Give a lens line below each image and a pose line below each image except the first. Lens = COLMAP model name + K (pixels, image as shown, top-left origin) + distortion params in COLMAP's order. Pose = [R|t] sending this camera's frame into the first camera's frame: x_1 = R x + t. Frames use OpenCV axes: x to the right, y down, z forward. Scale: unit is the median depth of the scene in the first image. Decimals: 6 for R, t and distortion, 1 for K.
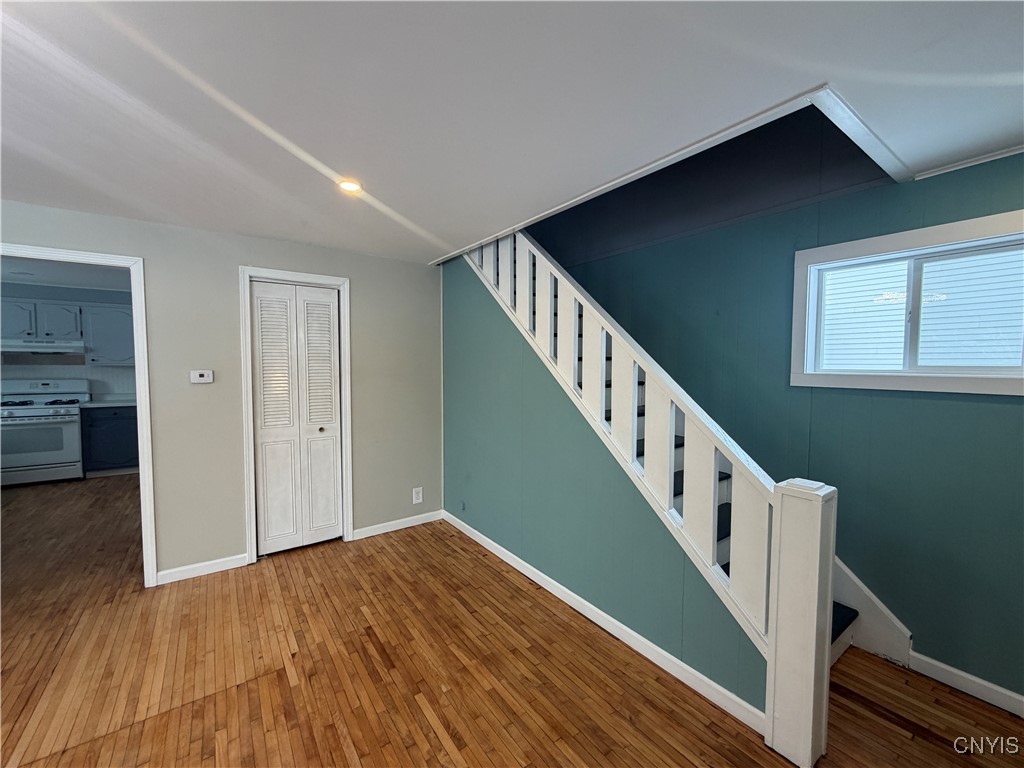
lens RADIAL K [[415.7, 0, 512.0], [0, 415.7, 384.0], [0, 0, 1]] dist [-0.000209, 0.000027]
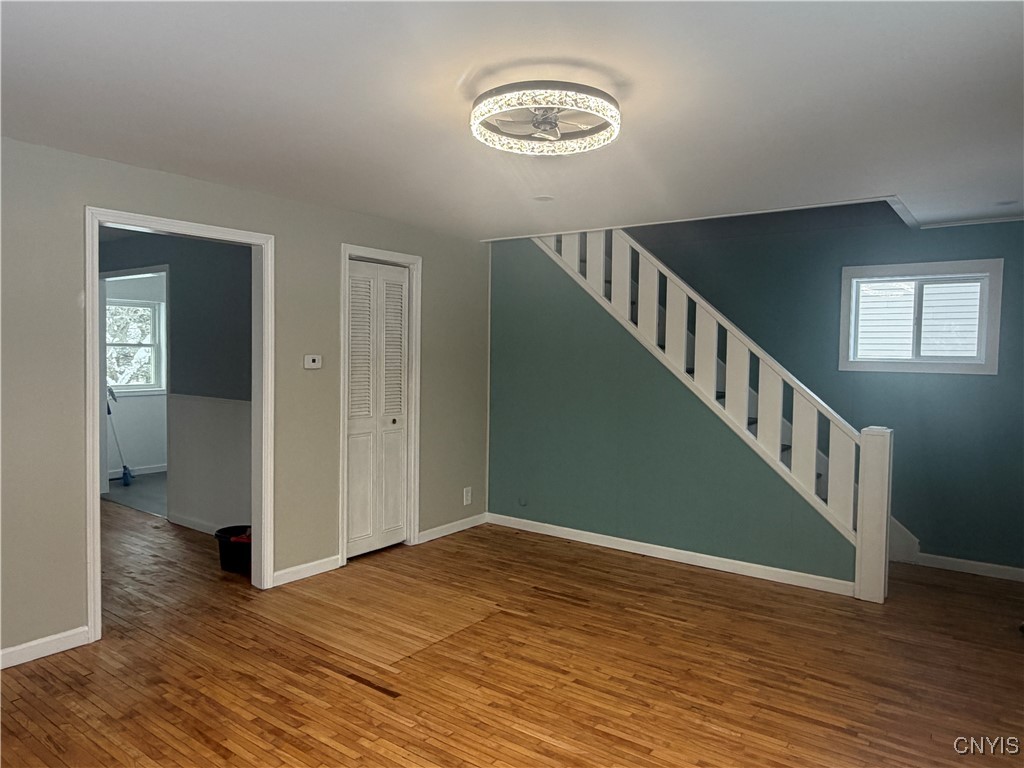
lens RADIAL K [[681.0, 0, 512.0], [0, 681.0, 384.0], [0, 0, 1]] dist [0.002065, -0.000295]
pose [[0.953327, -0.004609, 0.301903, -0.930771], [0.004567, 0.999989, 0.000844, 0.038961], [-0.301904, 0.000574, 0.953338, -0.704073]]
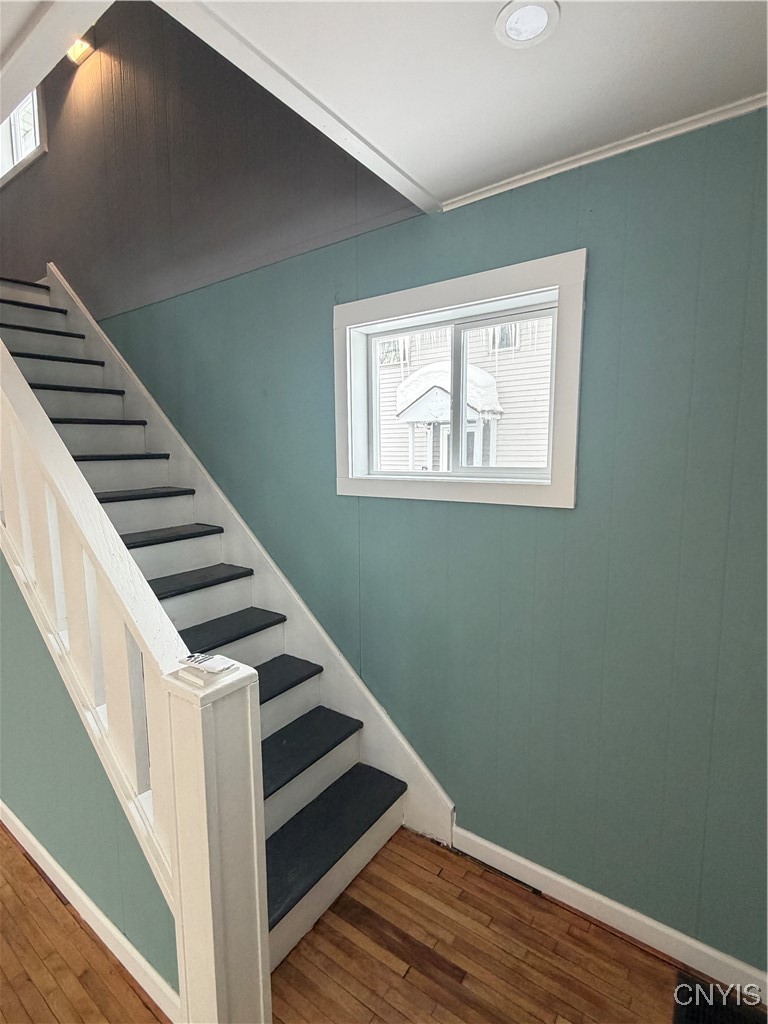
lens RADIAL K [[492.6, 0, 384.0], [0, 492.6, 512.0], [0, 0, 1]] dist [-0.000762, -0.000226]
pose [[0.948097, -0.050101, 0.314010, 0.476597], [0.027414, 0.996711, 0.076256, -0.030198], [-0.316797, -0.063690, 0.946352, 0.156497]]
